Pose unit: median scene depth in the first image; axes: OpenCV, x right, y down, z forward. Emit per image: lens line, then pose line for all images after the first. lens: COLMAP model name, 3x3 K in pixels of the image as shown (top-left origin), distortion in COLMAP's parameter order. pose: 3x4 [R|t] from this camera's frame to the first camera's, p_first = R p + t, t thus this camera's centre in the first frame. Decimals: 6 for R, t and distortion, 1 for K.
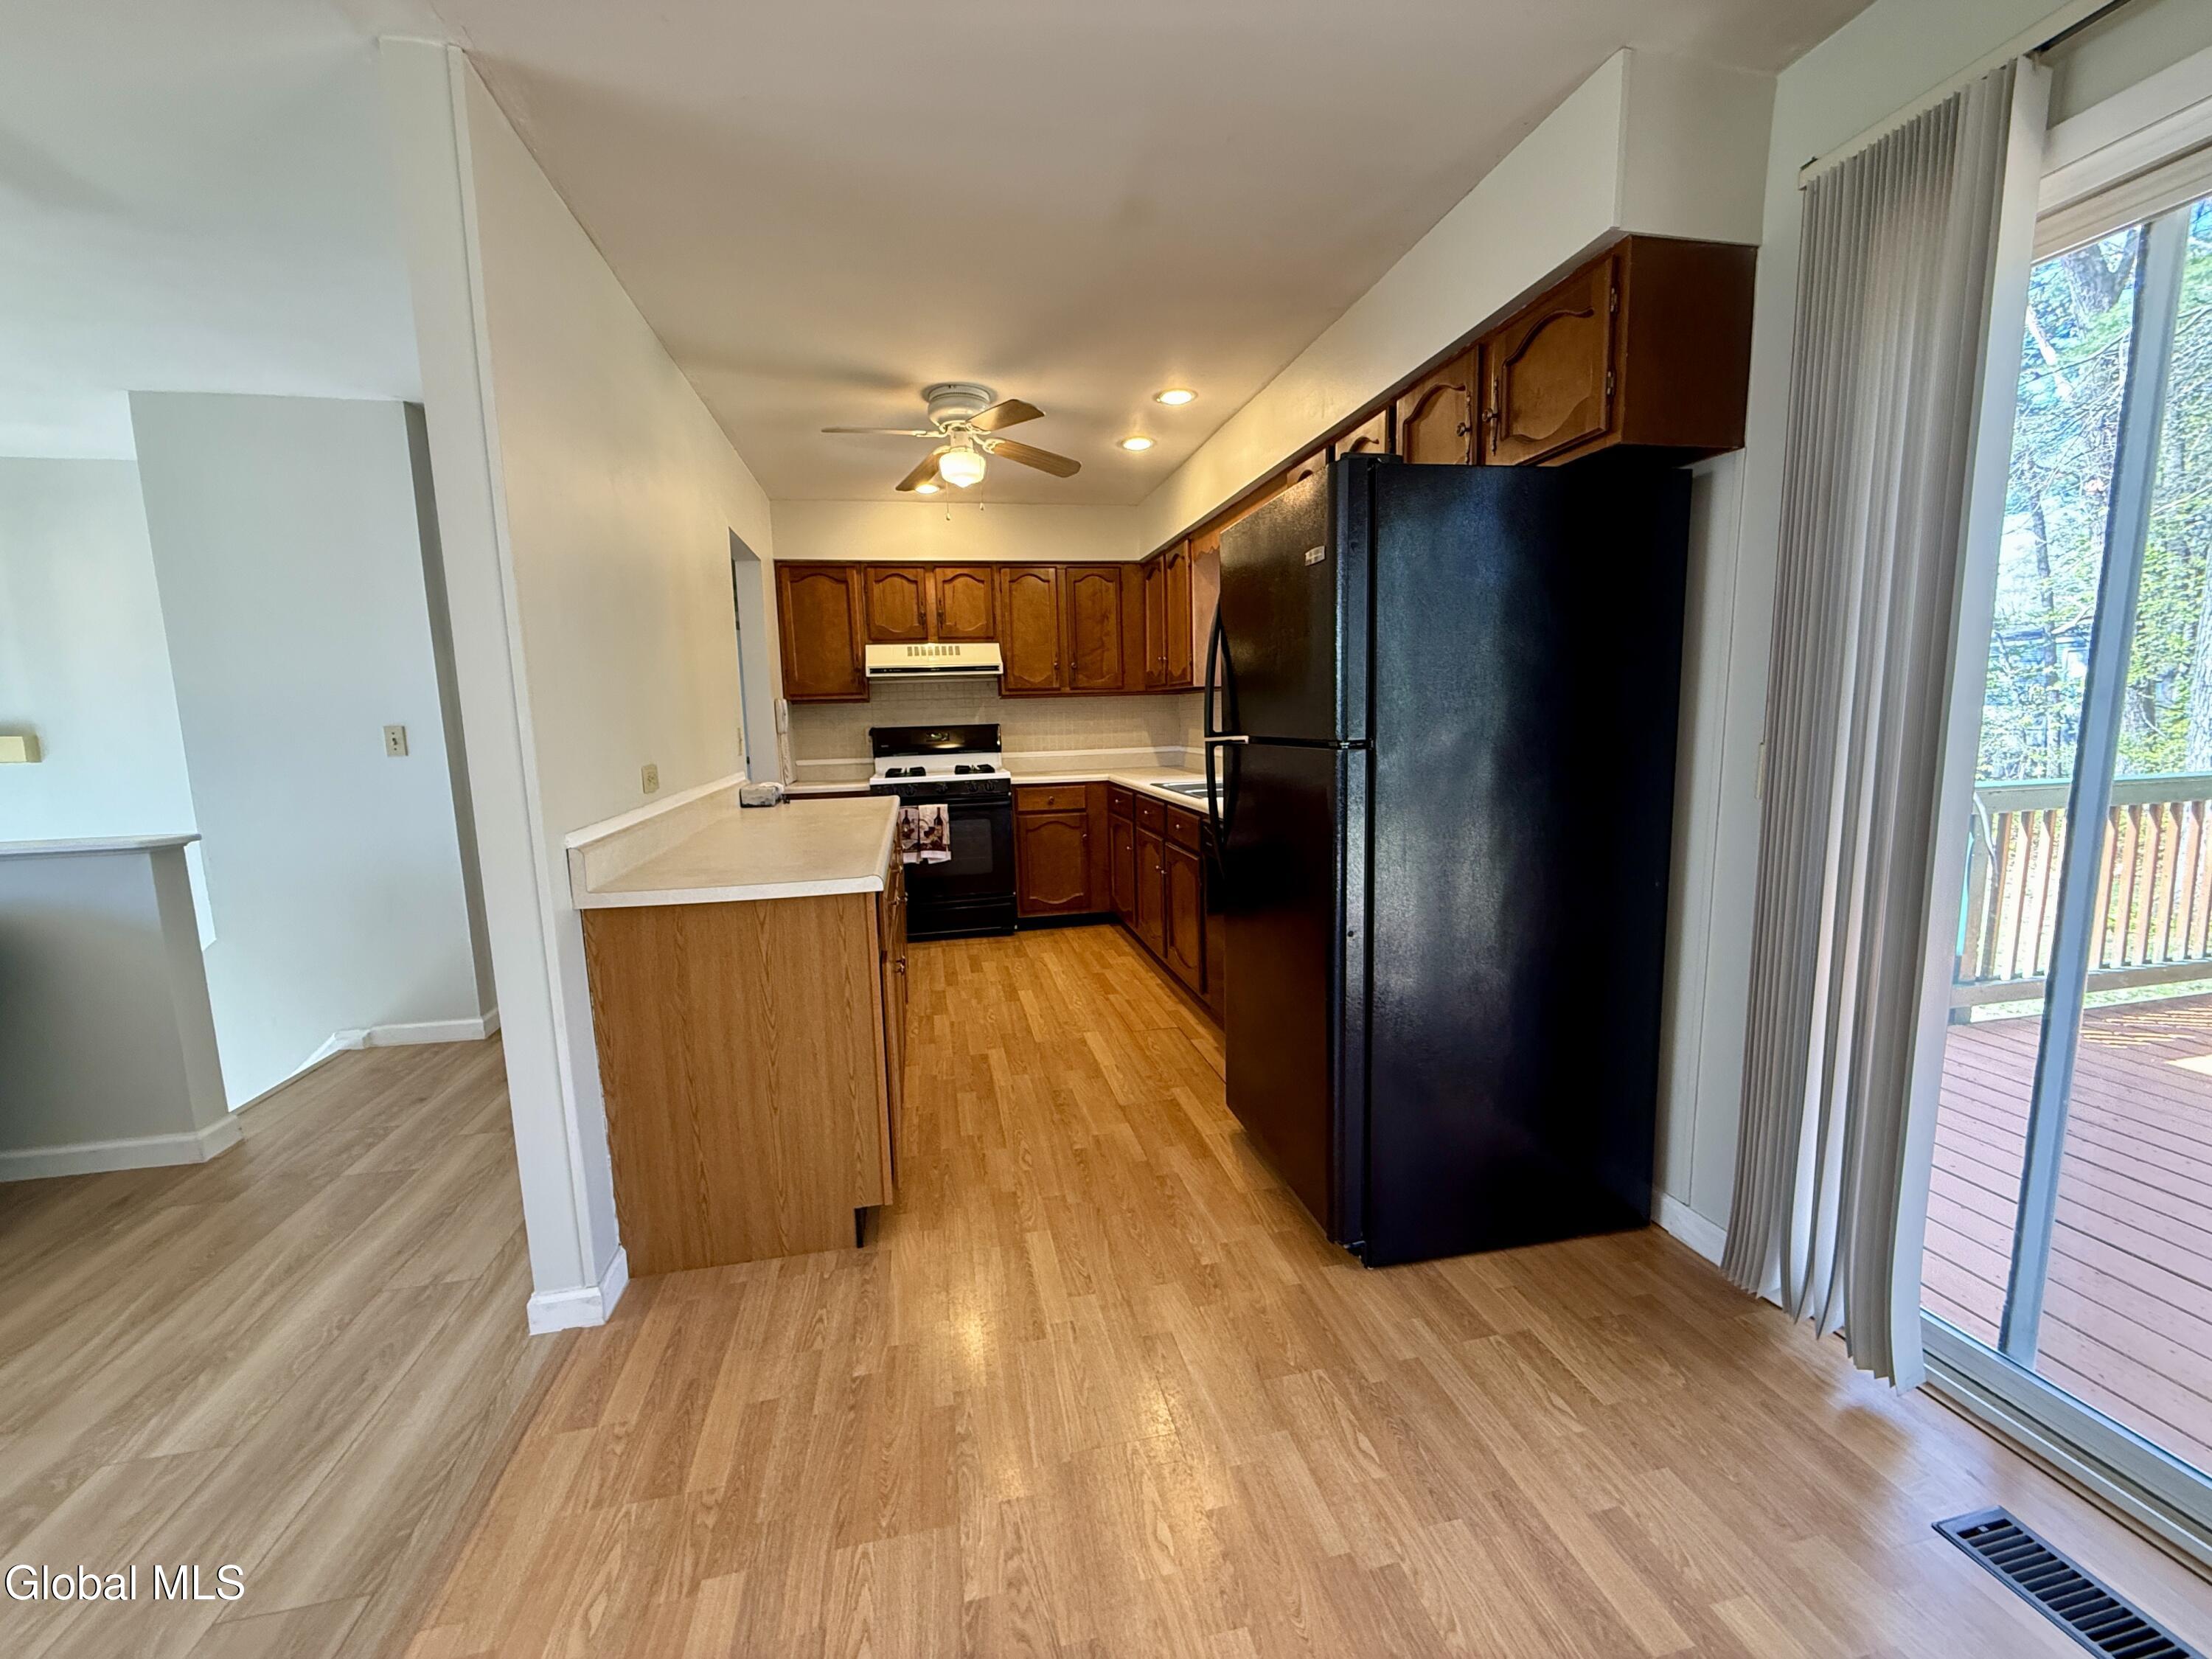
lens RADIAL K [[880.7, 0, 1103.3], [0, 880.7, 828.8], [0, 0, 1]] dist [-0.001246, 0.000540]
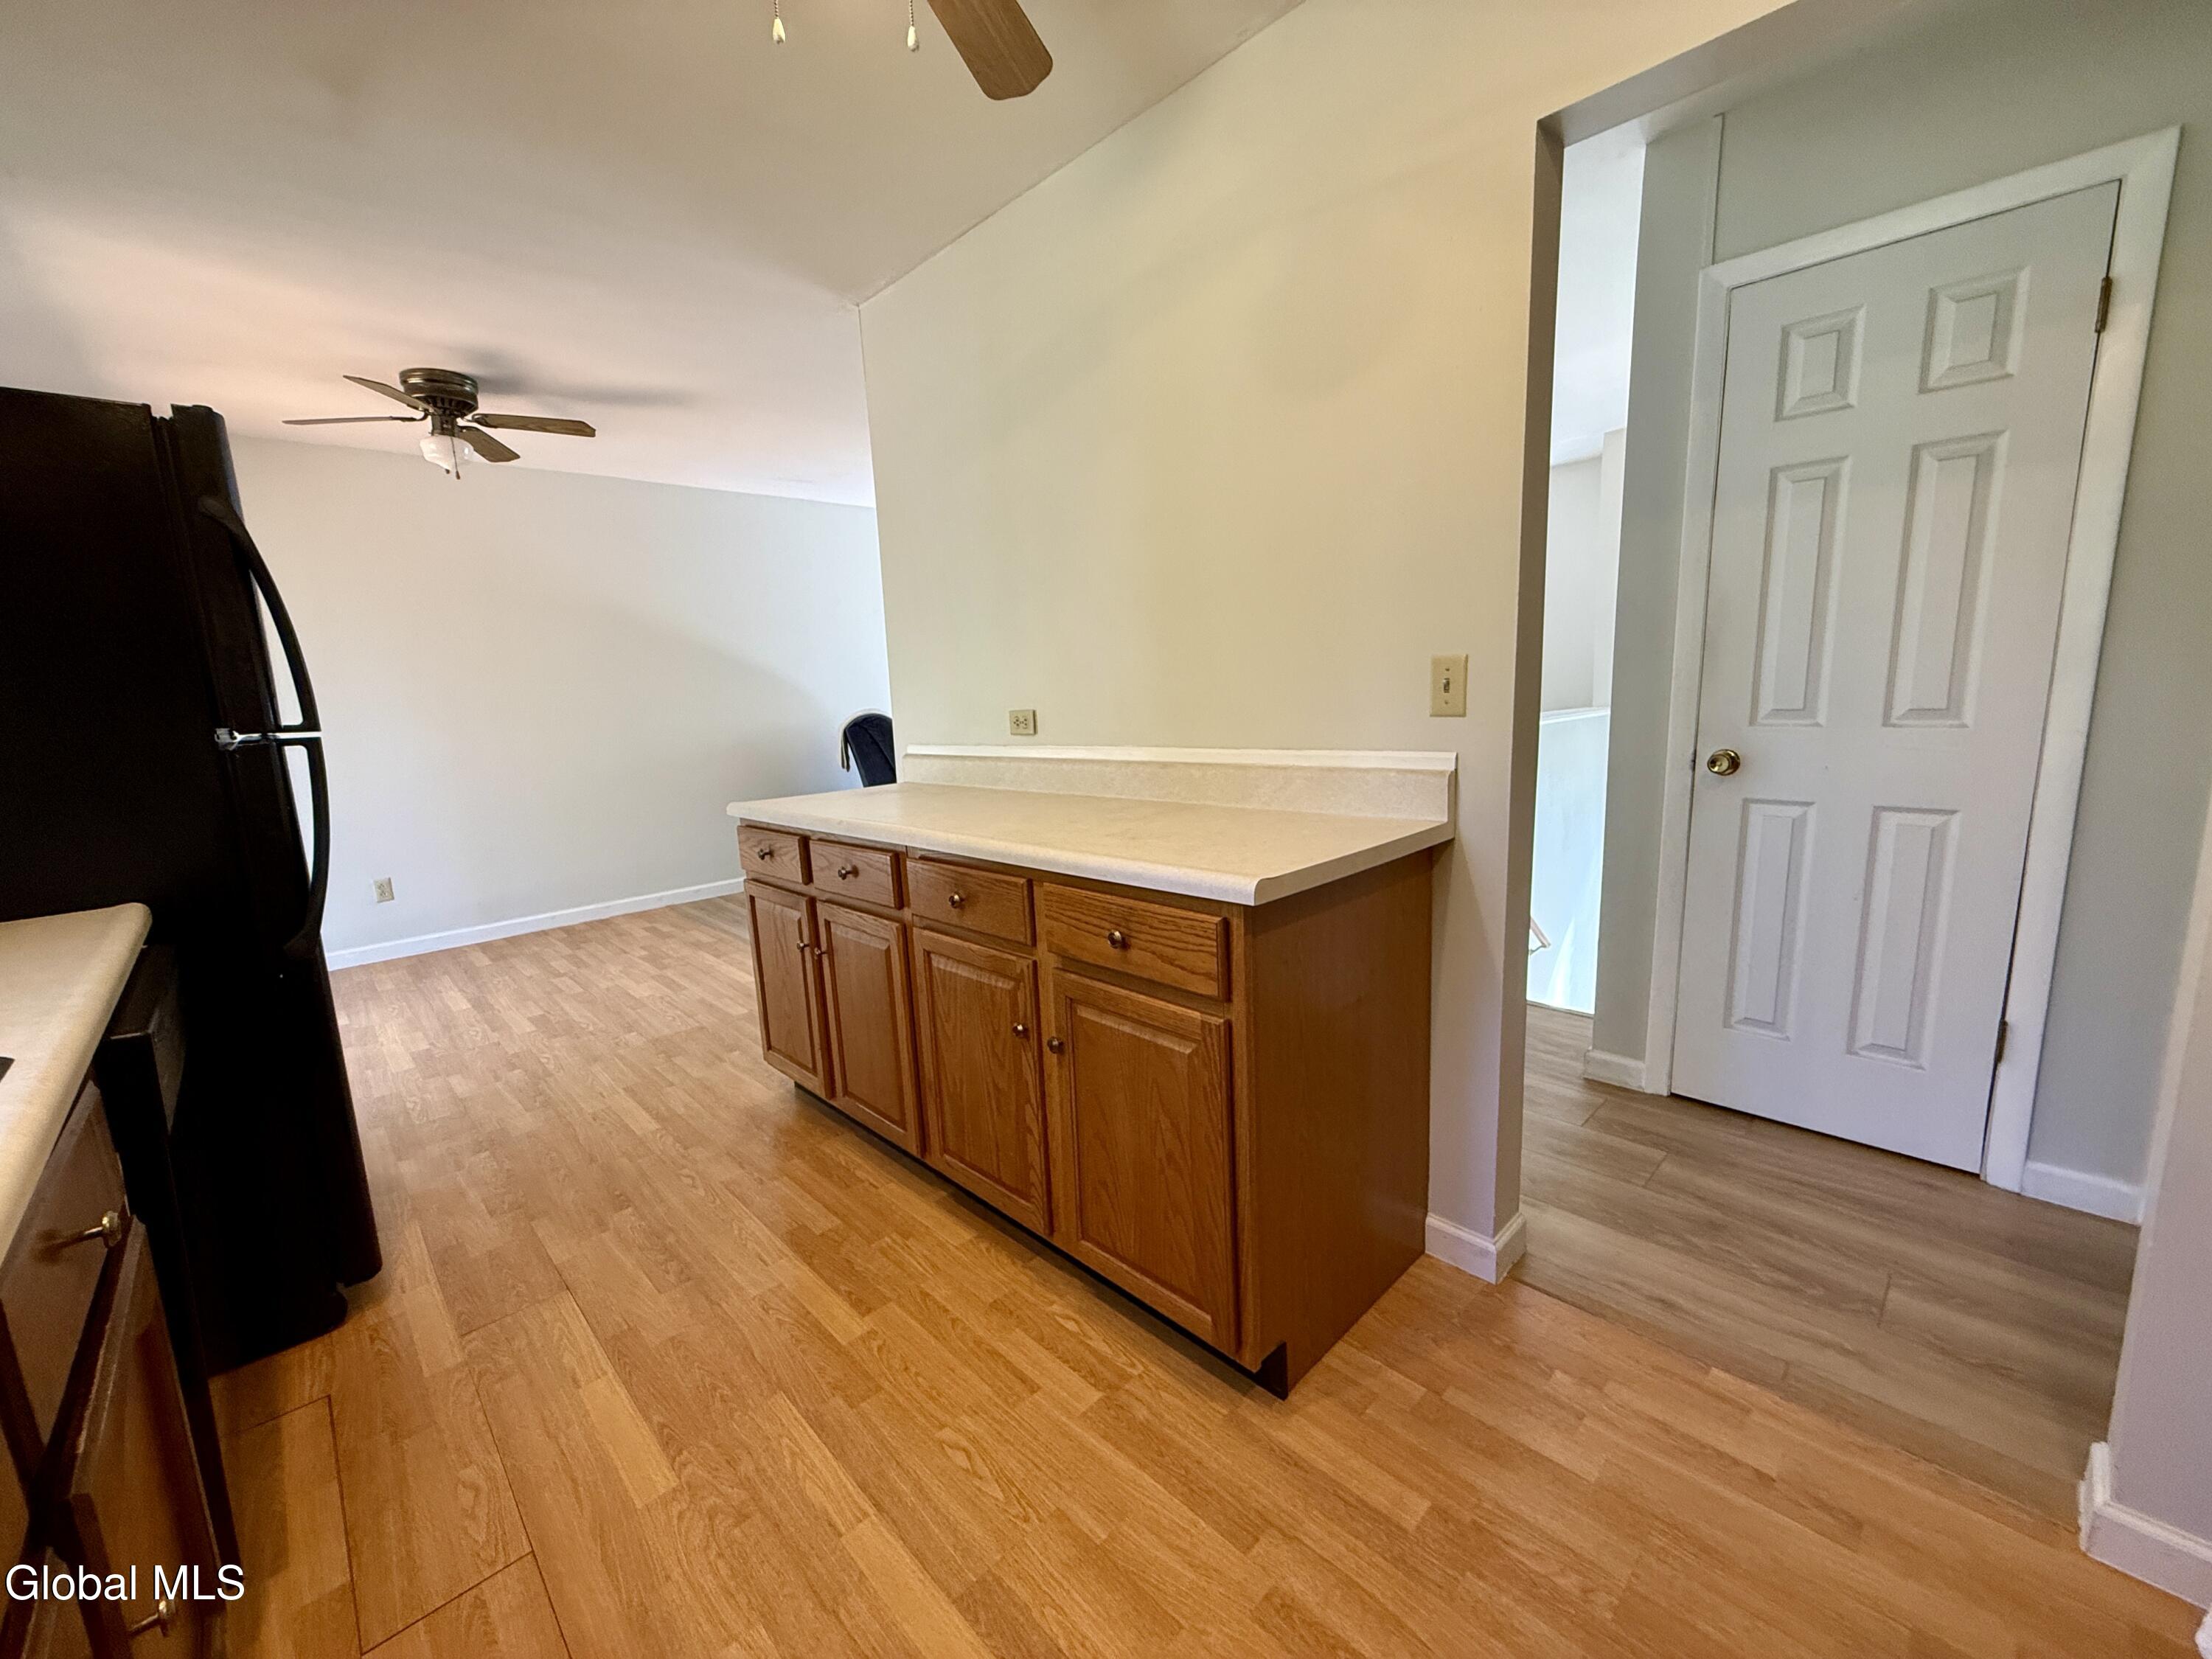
lens RADIAL K [[880.7, 0, 1090.6], [0, 880.7, 822.1], [0, 0, 1]] dist [-0.001246, 0.000540]
pose [[-0.847911, 0.136417, -0.512287, -0.017344], [-0.008858, 0.962545, 0.270978, -0.155616], [0.530065, 0.234303, -0.814944, 1.314823]]
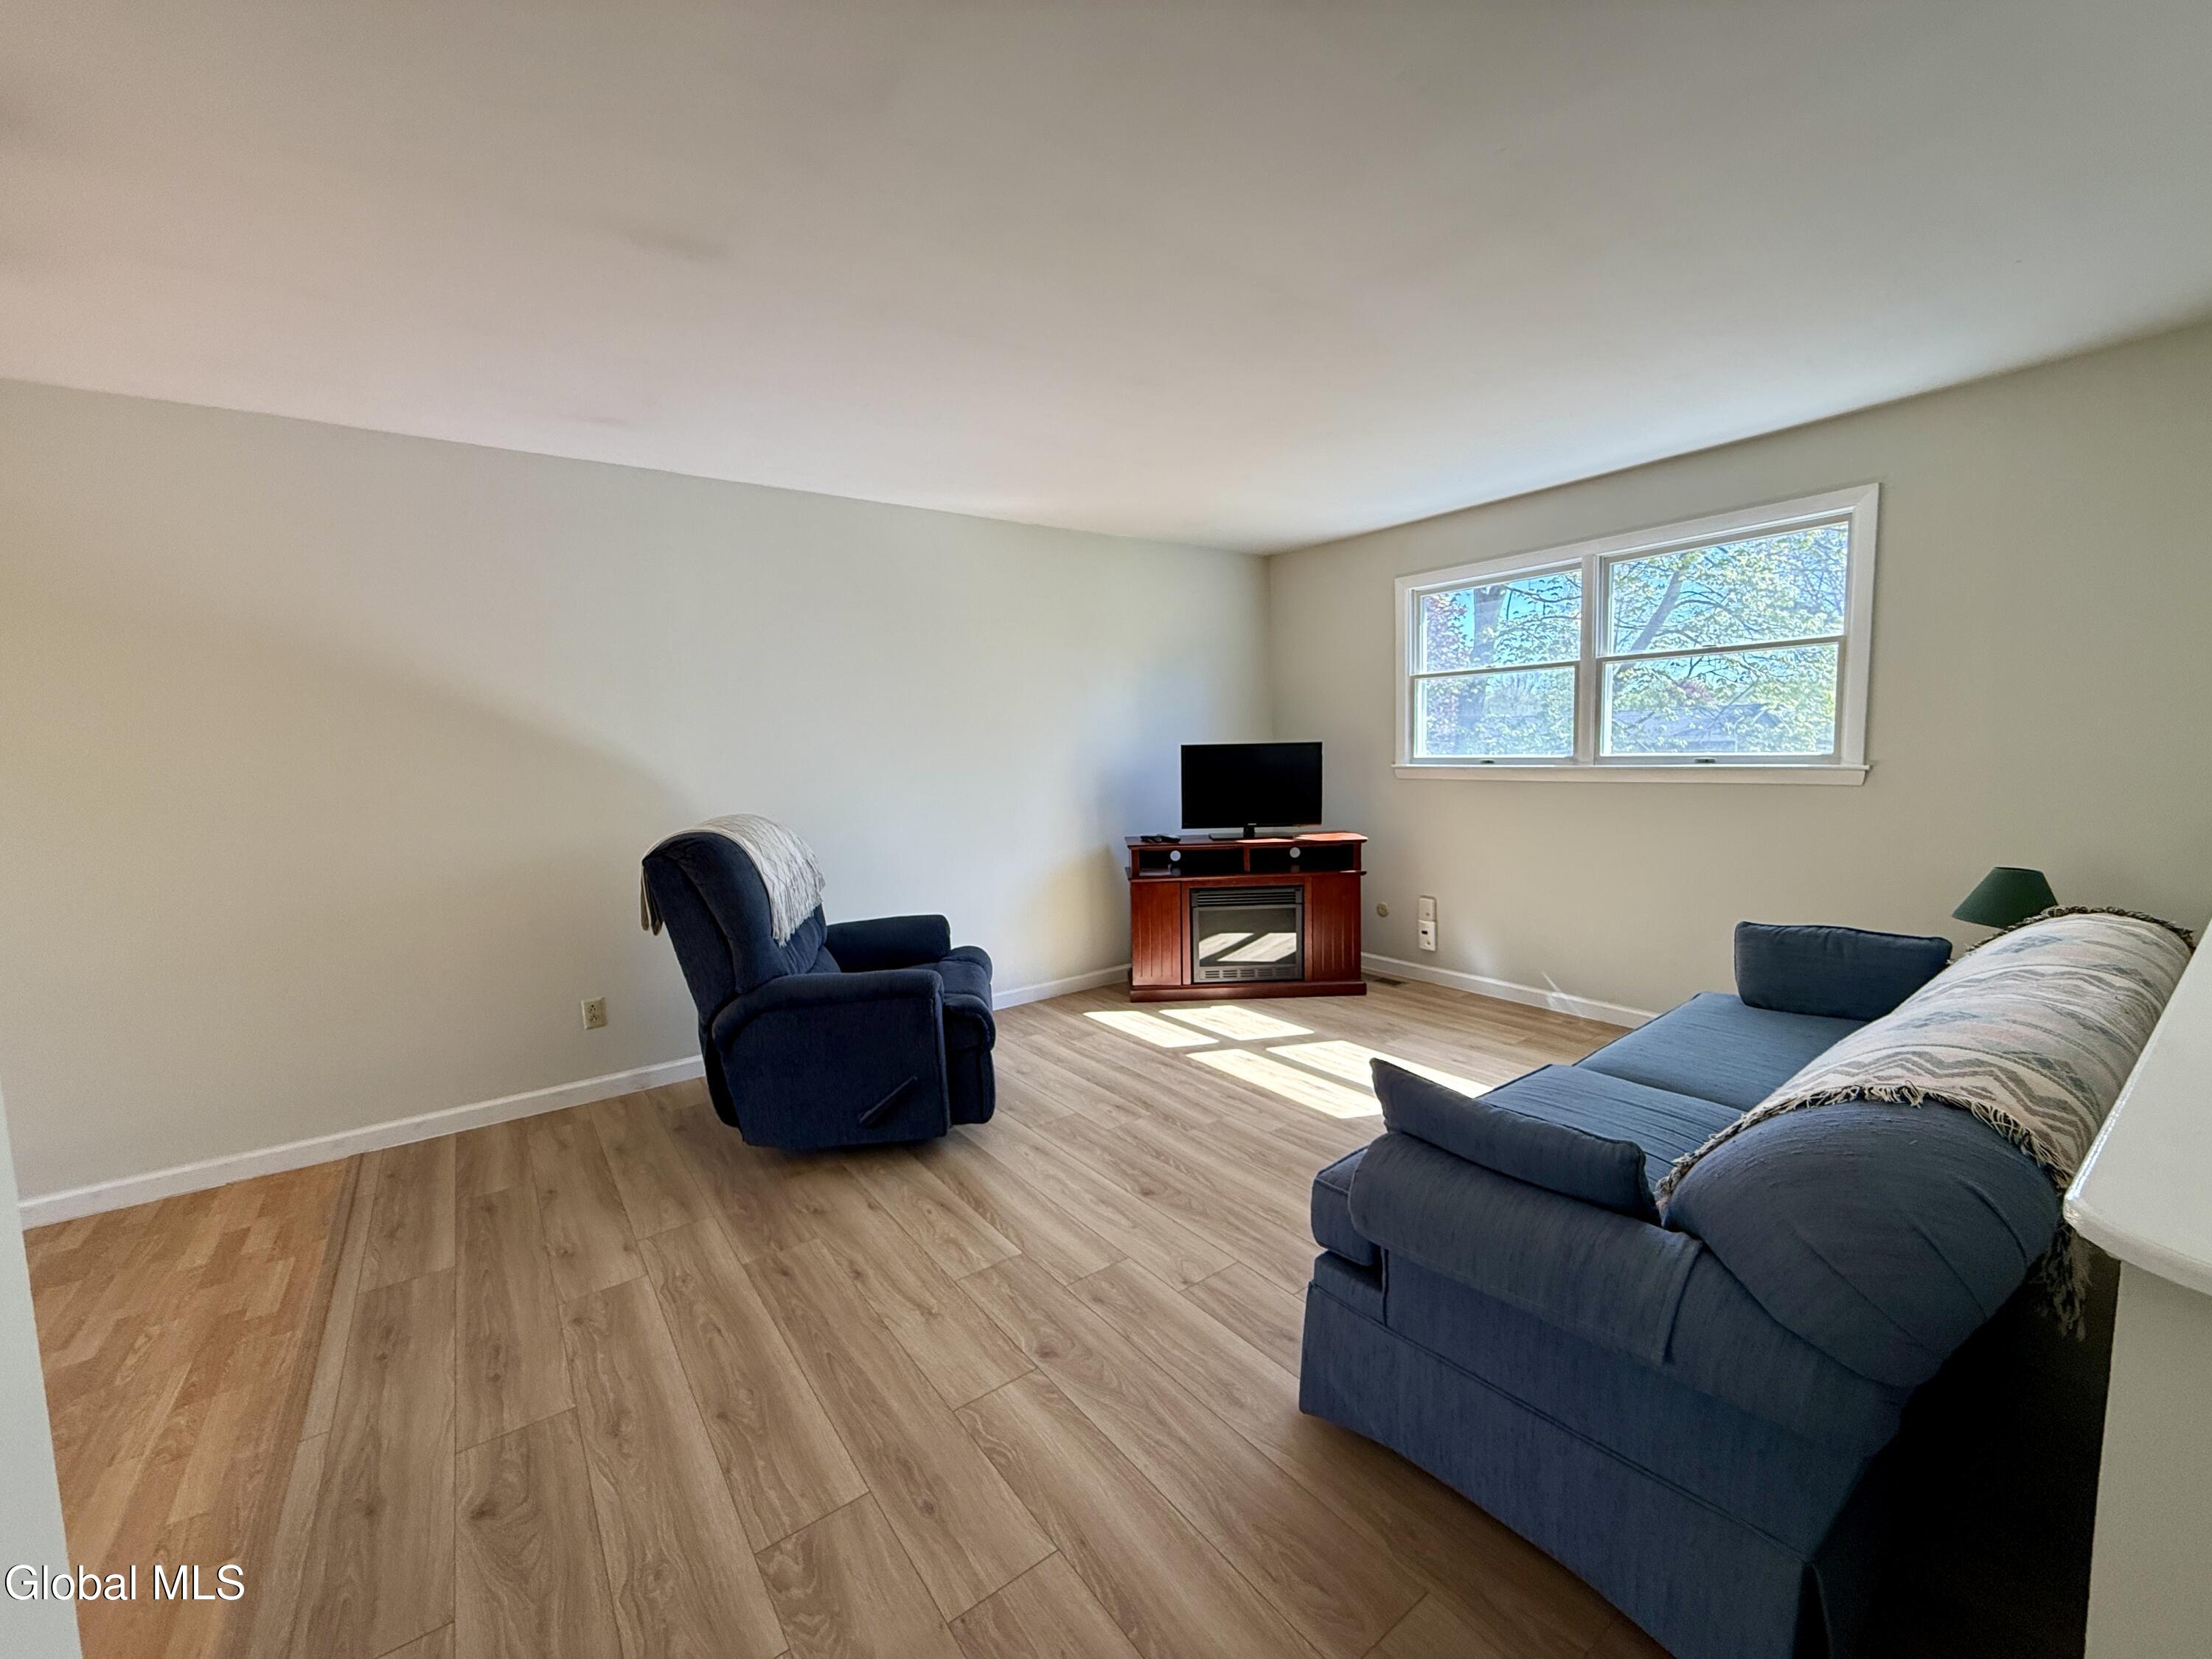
lens RADIAL K [[880.7, 0, 1097.9], [0, 880.7, 831.7], [0, 0, 1]] dist [-0.001246, 0.000540]
pose [[-0.910715, 0.088388, -0.403467, -0.490791], [-0.003355, 0.975219, 0.221215, -0.105234], [0.413021, 0.202817, -0.887850, 0.744660]]
